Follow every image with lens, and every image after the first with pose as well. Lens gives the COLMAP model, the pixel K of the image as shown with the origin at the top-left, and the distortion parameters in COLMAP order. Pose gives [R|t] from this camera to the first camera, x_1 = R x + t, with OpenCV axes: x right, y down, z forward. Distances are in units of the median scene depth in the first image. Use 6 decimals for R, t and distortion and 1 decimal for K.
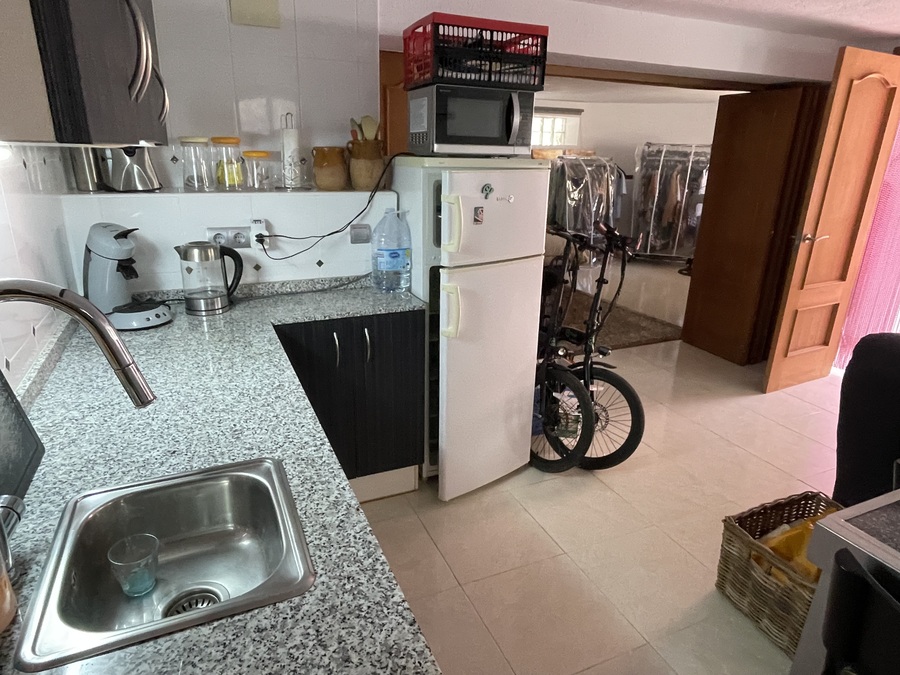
lens RADIAL K [[550.8, 0, 445.9], [0, 550.8, 341.7], [0, 0, 1]] dist [0.001354, -0.002601]
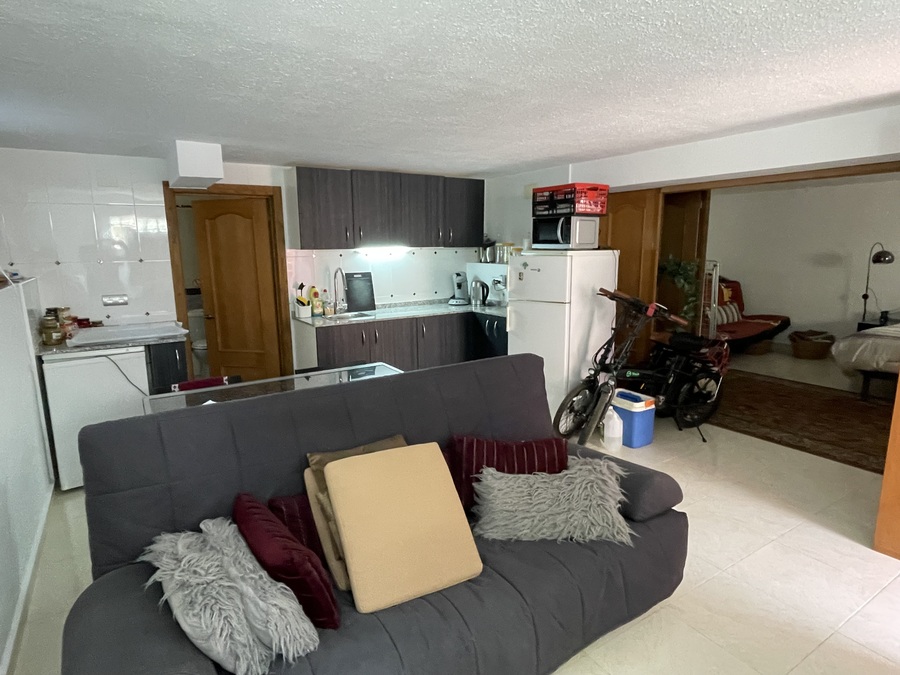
lens RADIAL K [[513.0, 0, 450.0], [0, 513.0, 337.5], [0, 0, 1]] dist [-0.006153, -0.000663]
pose [[0.145228, 0.152569, -0.977564, 1.192308], [-0.310618, 0.945115, 0.101359, -0.073473], [0.939375, 0.288929, 0.184648, 0.268595]]
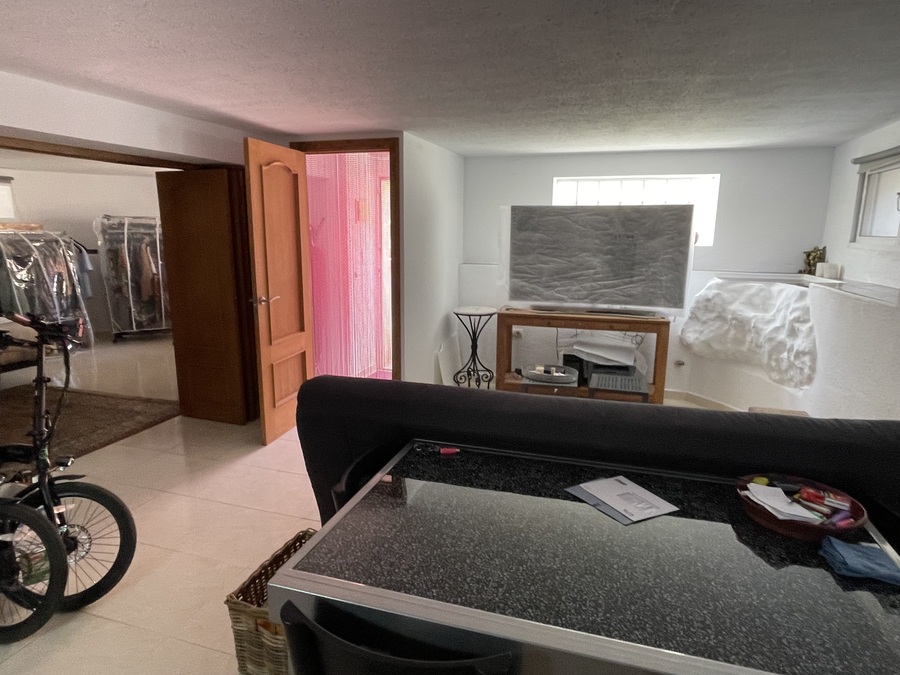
lens RADIAL K [[550.8, 0, 445.9], [0, 550.8, 341.7], [0, 0, 1]] dist [0.001354, -0.002601]
pose [[0.662236, -0.165303, 0.730834, 0.066435], [0.250480, 0.968089, -0.008003, -0.004783], [-0.706189, 0.188360, 0.682508, -0.004790]]
